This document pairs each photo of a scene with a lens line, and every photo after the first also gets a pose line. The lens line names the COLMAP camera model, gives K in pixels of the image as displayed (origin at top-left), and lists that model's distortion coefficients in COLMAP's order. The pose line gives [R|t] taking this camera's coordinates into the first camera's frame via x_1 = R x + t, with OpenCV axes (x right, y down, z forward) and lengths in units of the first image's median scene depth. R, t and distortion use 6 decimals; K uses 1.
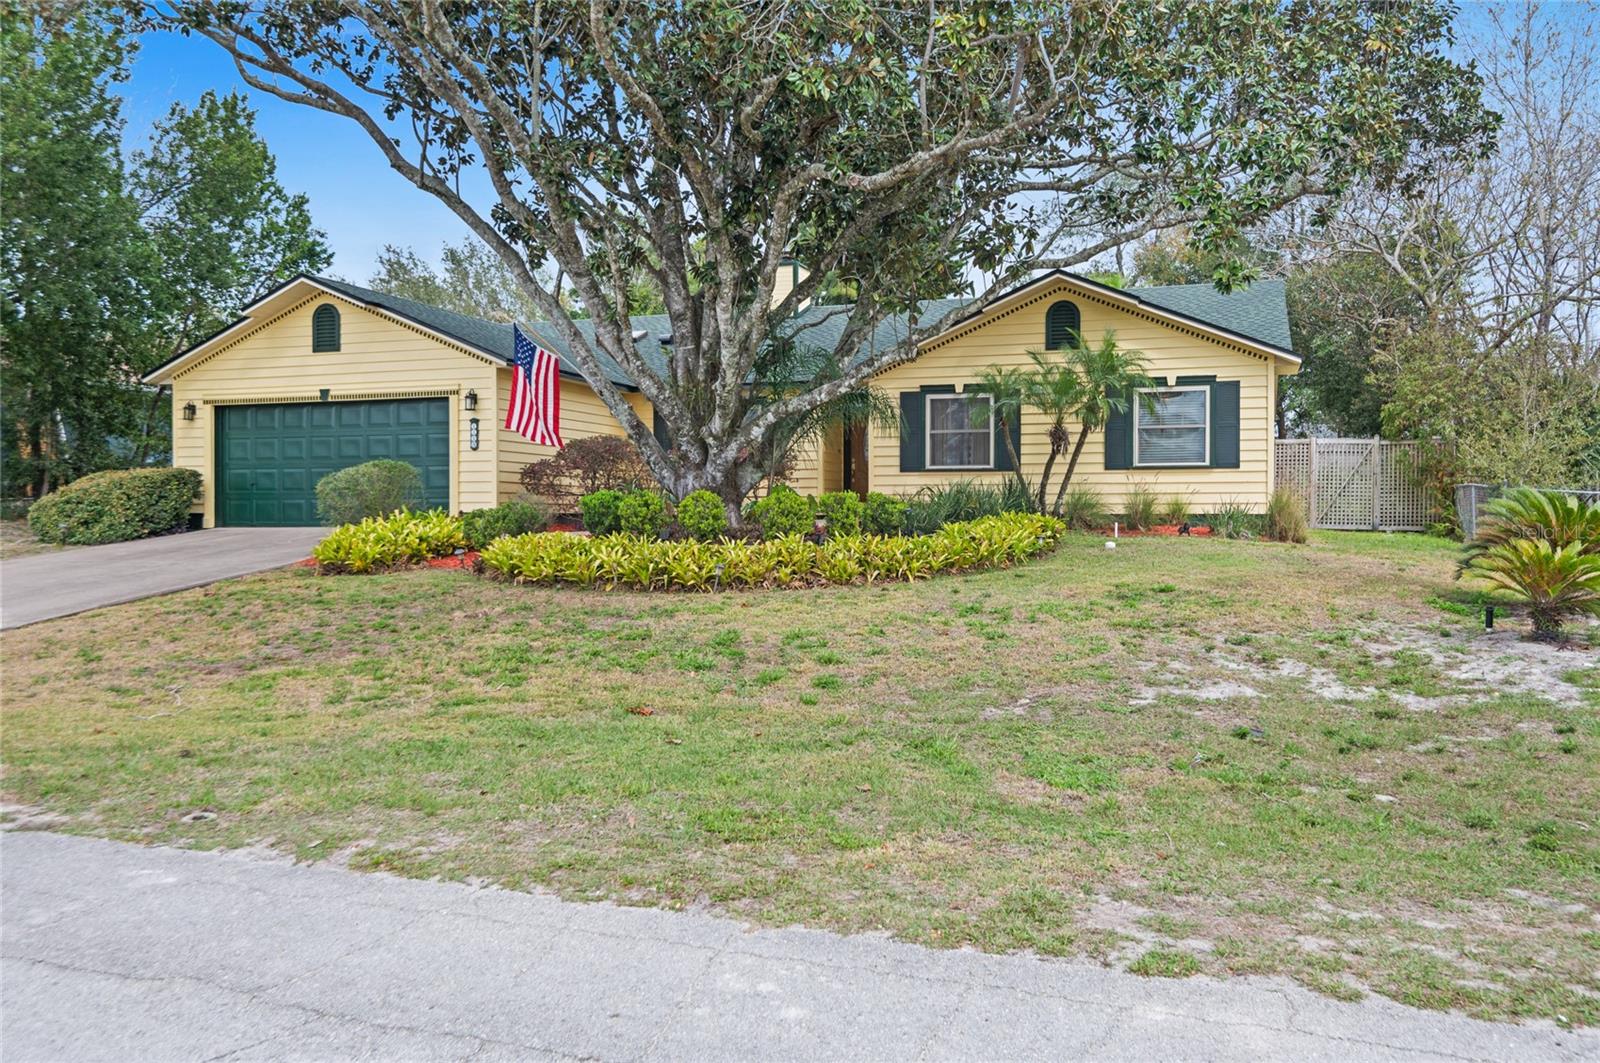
lens RADIAL K [[1274.1, 0, 800.0], [0, 1274.1, 531.5], [0, 0, 1]] dist [0.033698, -0.005604]
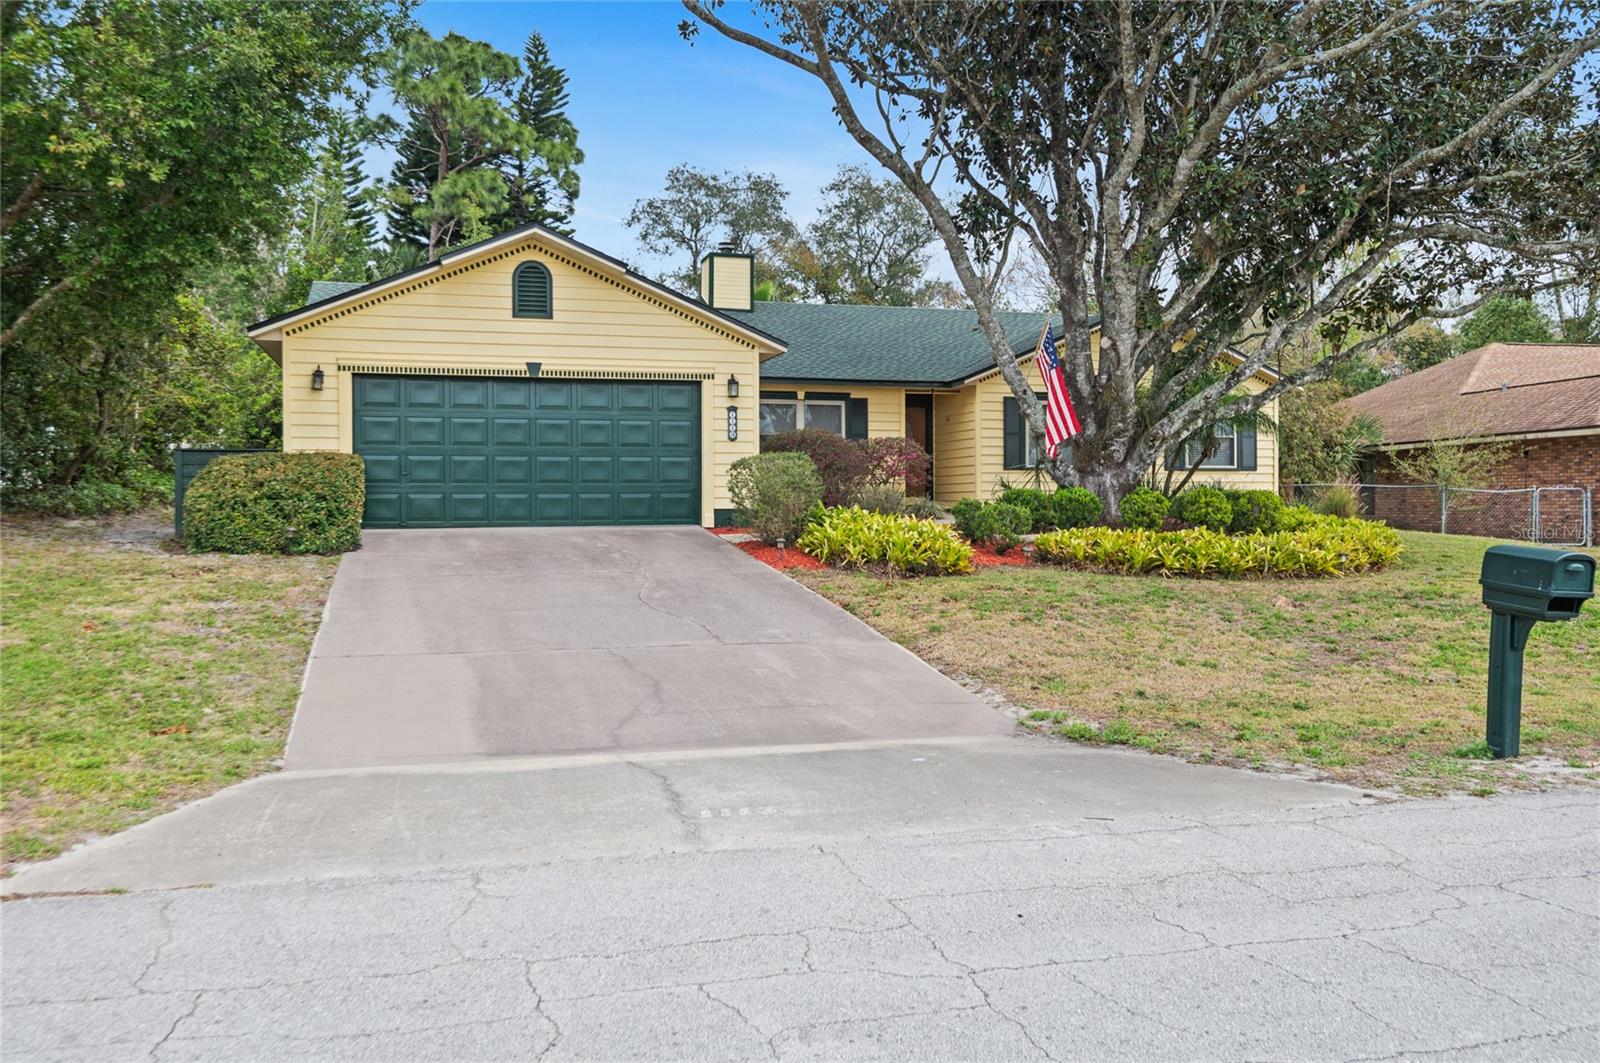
lens RADIAL K [[1274.1, 0, 800.0], [0, 1274.1, 531.5], [0, 0, 1]] dist [0.033698, -0.005604]
pose [[0.811896, -0.014914, 0.583612, -0.748568], [0.010913, 0.999887, 0.010370, -0.007475], [-0.583700, -0.002050, 0.811967, 0.227372]]
